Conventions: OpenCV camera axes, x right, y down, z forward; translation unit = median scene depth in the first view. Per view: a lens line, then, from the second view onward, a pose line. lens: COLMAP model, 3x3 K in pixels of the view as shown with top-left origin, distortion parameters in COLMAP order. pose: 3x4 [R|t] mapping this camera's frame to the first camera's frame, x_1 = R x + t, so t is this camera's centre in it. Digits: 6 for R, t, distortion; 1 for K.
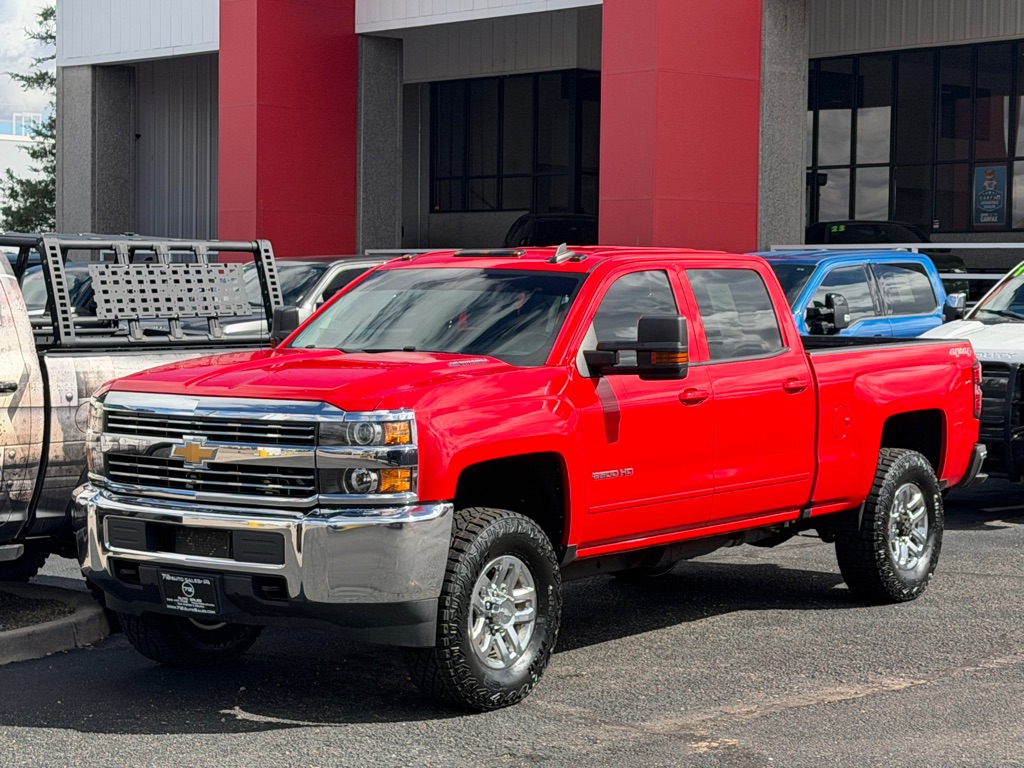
lens RADIAL K [[2290.1, 0, 501.9], [0, 2290.1, 390.2], [0, 0, 1]] dist [0.130148, 0.000000]
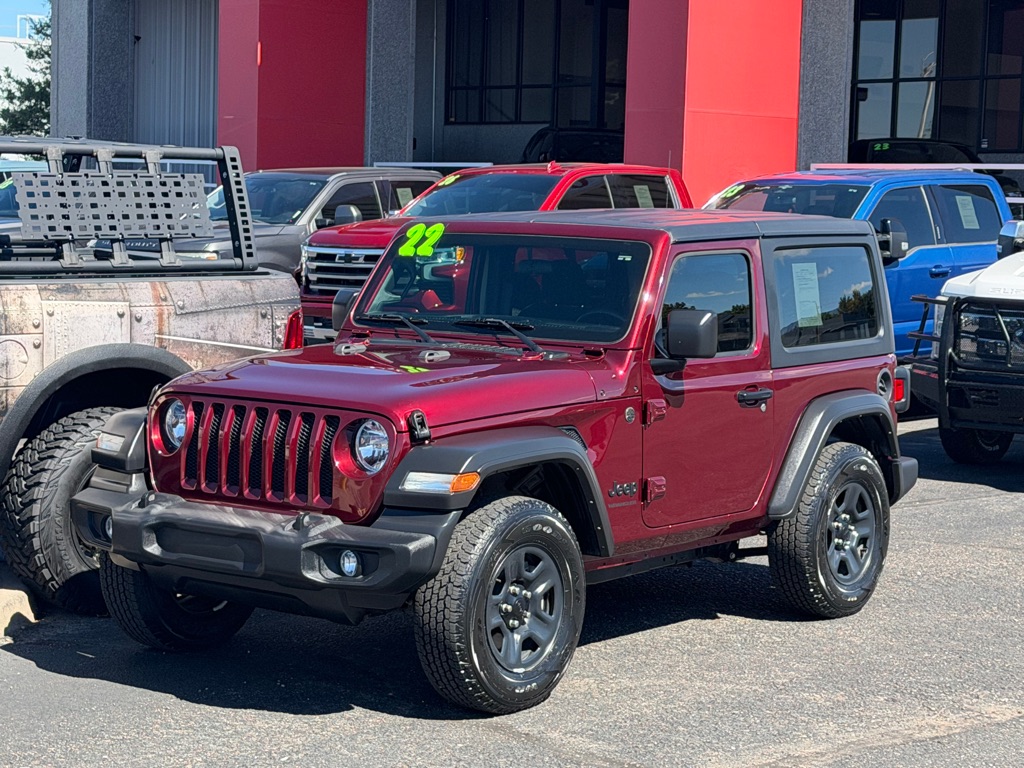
lens RADIAL K [[2290.1, 0, 492.6], [0, 2290.1, 342.1], [0, 0, 1]] dist [0.130148, 0.000000]
pose [[0.999804, 0.016302, -0.011221, 0.000874], [-0.016121, 0.999742, 0.016000, -0.004171], [0.011479, -0.015816, 0.999809, 0.074441]]
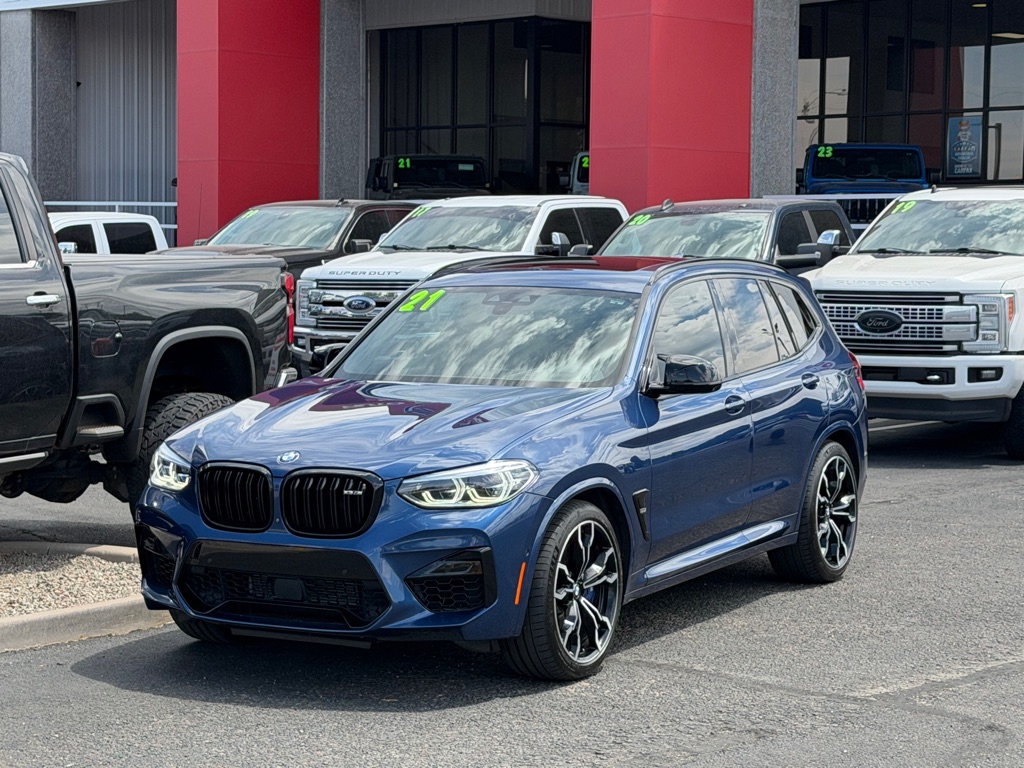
lens RADIAL K [[2307.7, 0, 494.2], [0, 2307.7, 383.4], [0, 0, 1]] dist [0.128041, 0.000000]
pose [[0.998815, -0.002798, 0.048588, -0.044156], [0.002092, 0.999891, 0.014587, 0.001923], [-0.048624, -0.014468, 0.998712, 0.023810]]
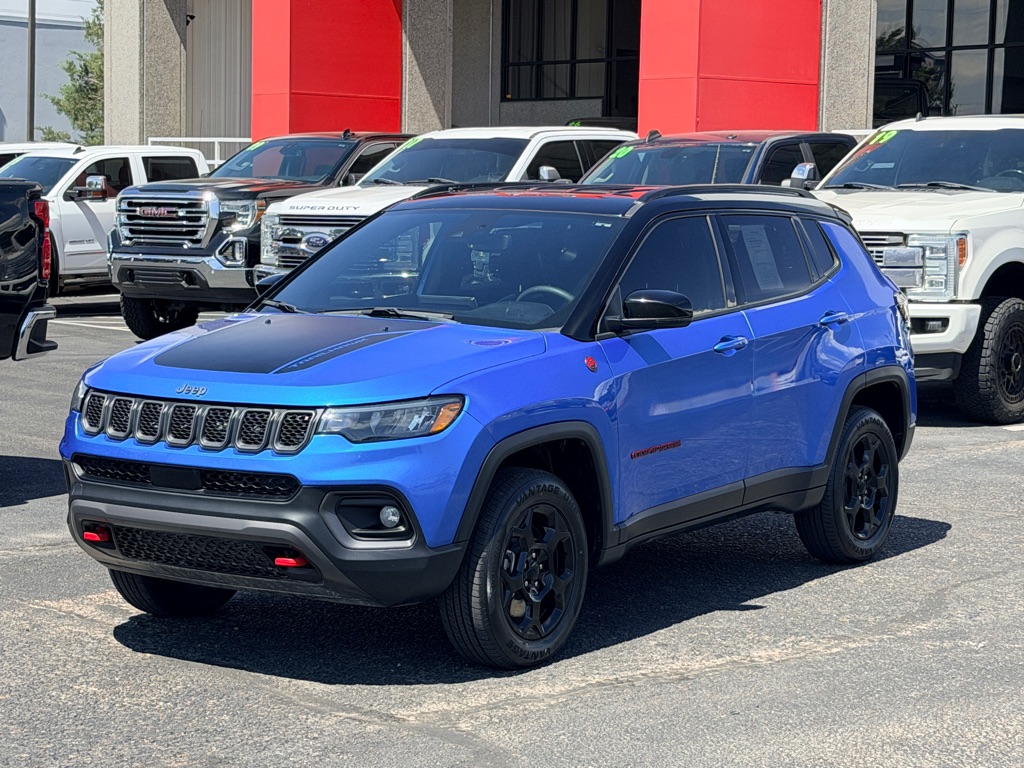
lens RADIAL K [[2307.7, 0, 500.6], [0, 2307.7, 347.8], [0, 0, 1]] dist [0.128041, 0.000000]
pose [[0.997502, 0.012865, -0.069459, 0.050608], [-0.011329, 0.999683, 0.022463, 0.002901], [0.069726, -0.021620, 0.997332, 0.084045]]
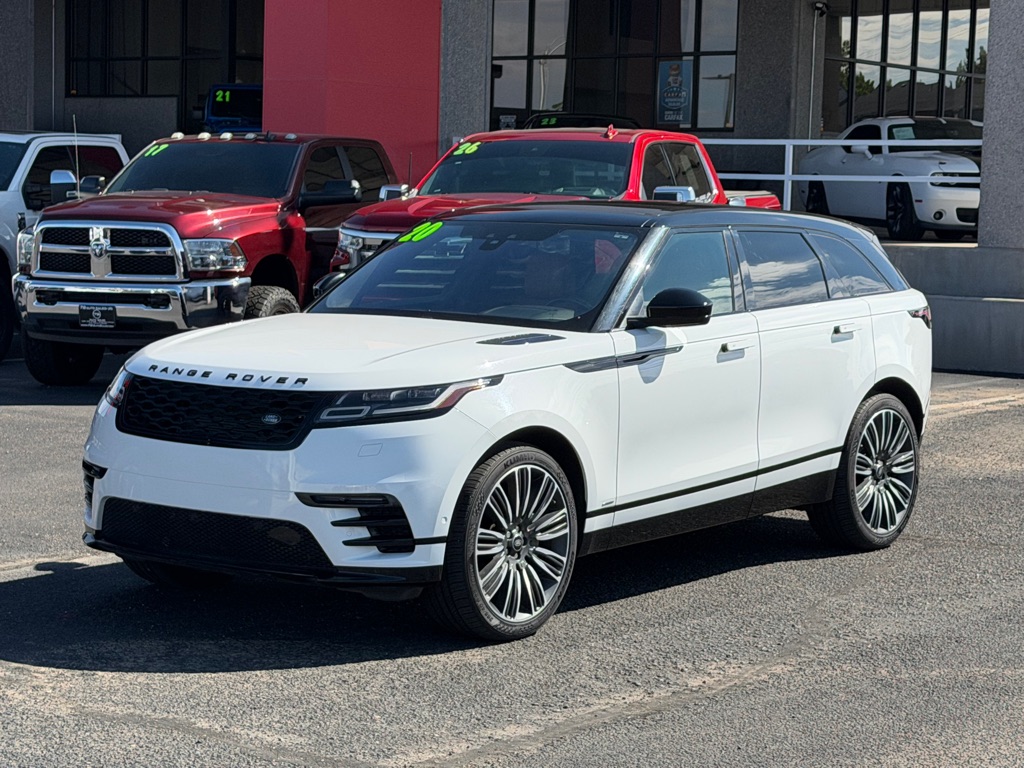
lens RADIAL K [[2290.1, 0, 507.5], [0, 2290.1, 374.6], [0, 0, 1]] dist [0.130148, 0.000000]
pose [[0.987136, 0.005139, 0.159799, -0.005629], [-0.010595, 0.999389, 0.033309, 0.000109], [-0.159530, -0.034574, 0.986587, 0.099910]]
